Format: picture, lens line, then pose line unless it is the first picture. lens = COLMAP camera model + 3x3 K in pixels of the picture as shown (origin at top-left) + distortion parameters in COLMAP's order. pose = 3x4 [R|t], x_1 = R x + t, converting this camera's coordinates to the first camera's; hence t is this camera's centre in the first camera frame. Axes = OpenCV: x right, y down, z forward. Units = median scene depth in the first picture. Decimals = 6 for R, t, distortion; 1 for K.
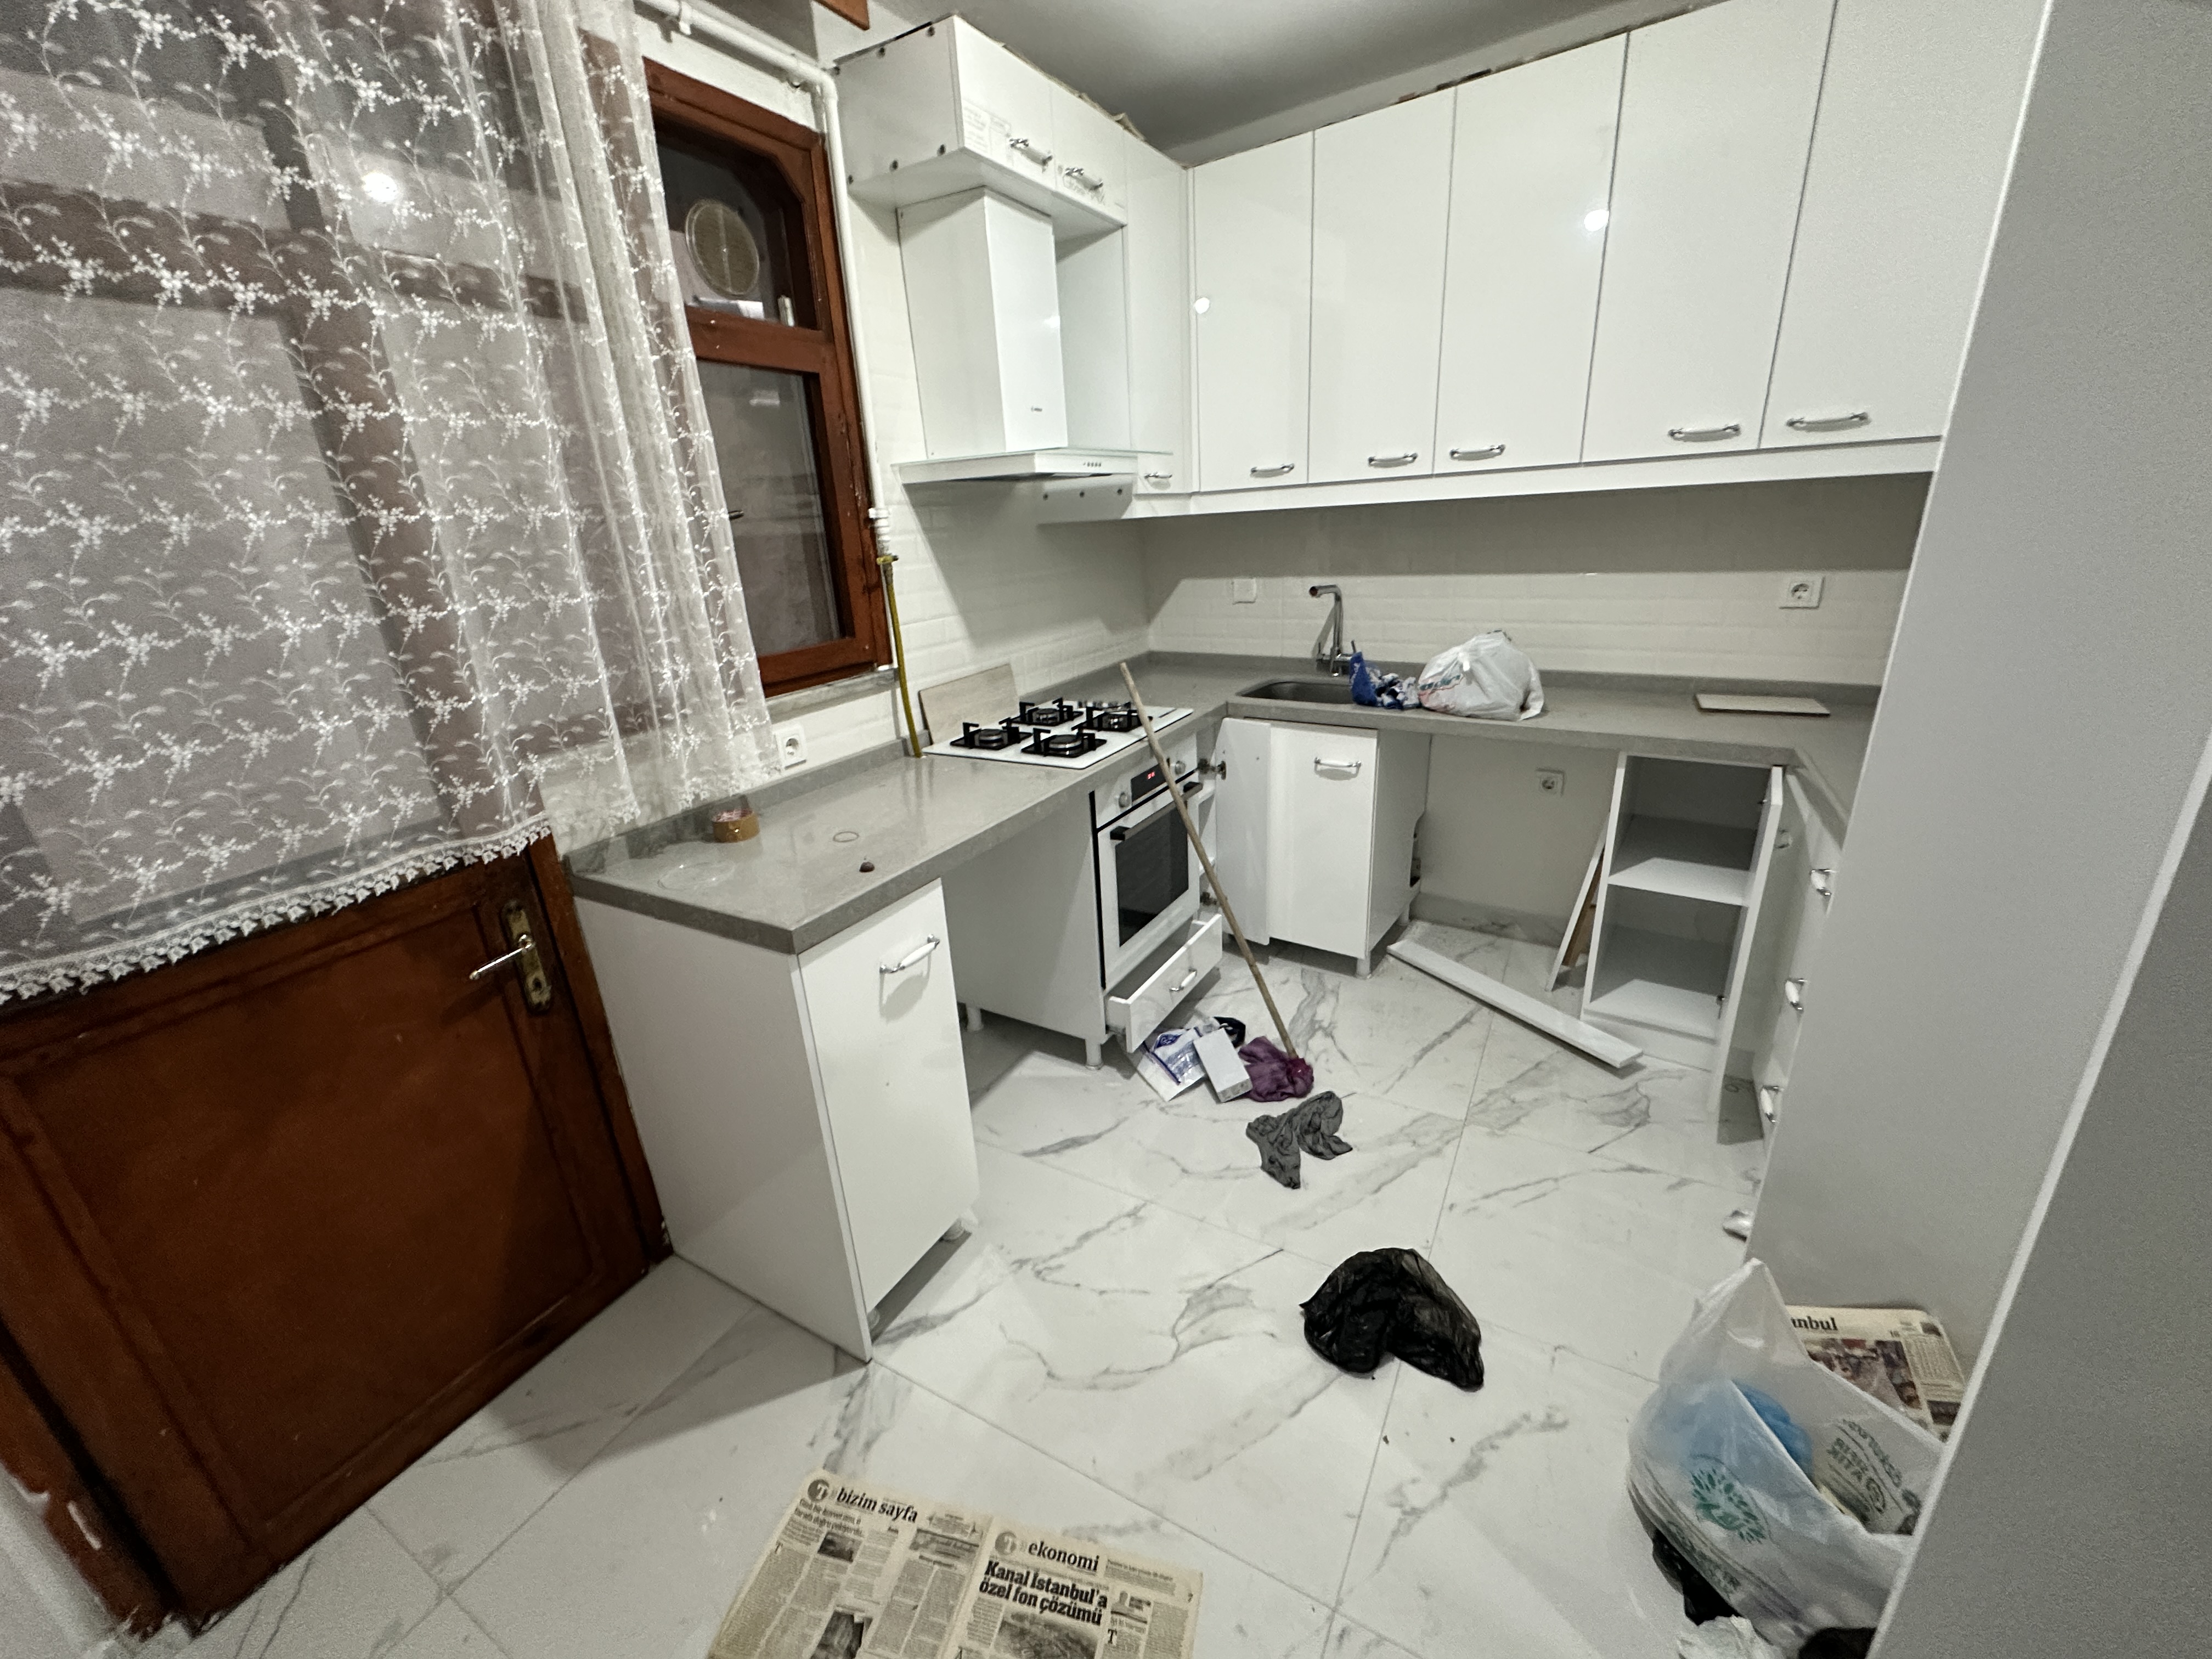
lens RADIAL K [[878.6, 0, 1106.0], [0, 878.6, 827.1], [0, 0, 1]] dist [-0.003069, 0.000577]
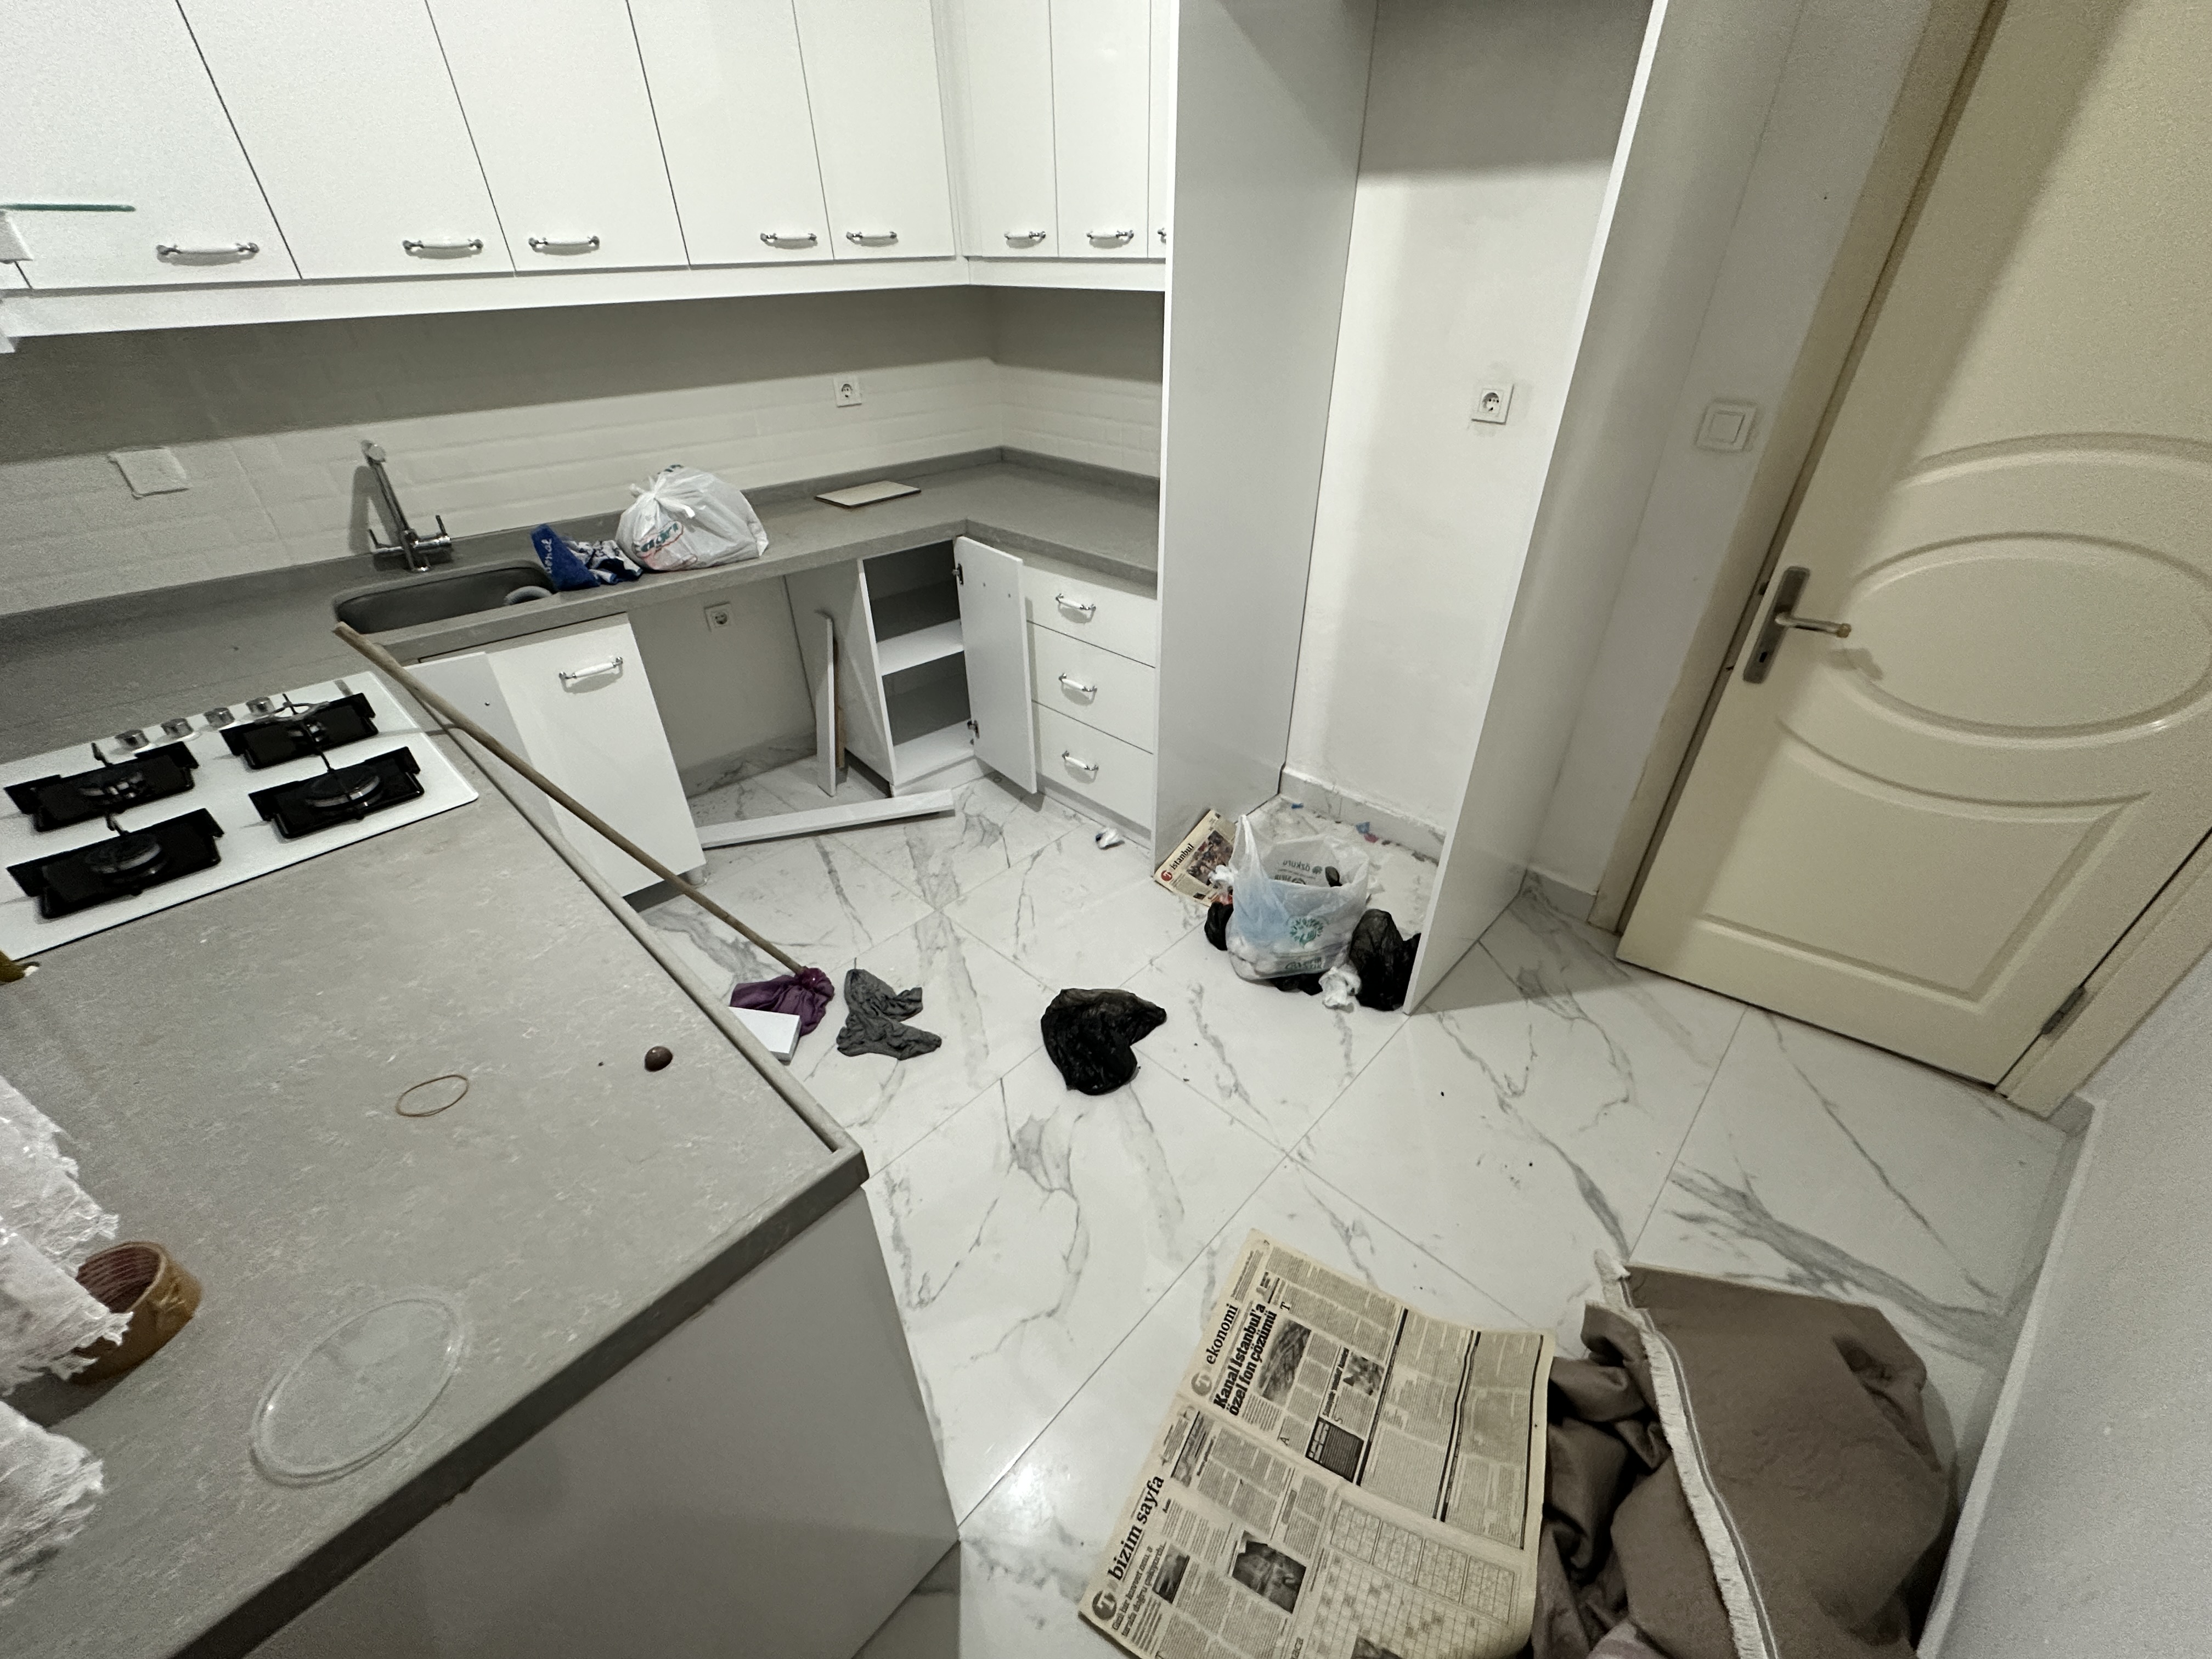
lens RADIAL K [[878.6, 0, 1106.1], [0, 878.6, 827.9], [0, 0, 1]] dist [-0.003069, 0.000577]
pose [[0.242096, -0.500645, 0.831110, -0.576780], [0.319871, 0.849886, 0.418779, -0.217019], [-0.916009, 0.164463, 0.365896, 0.490863]]
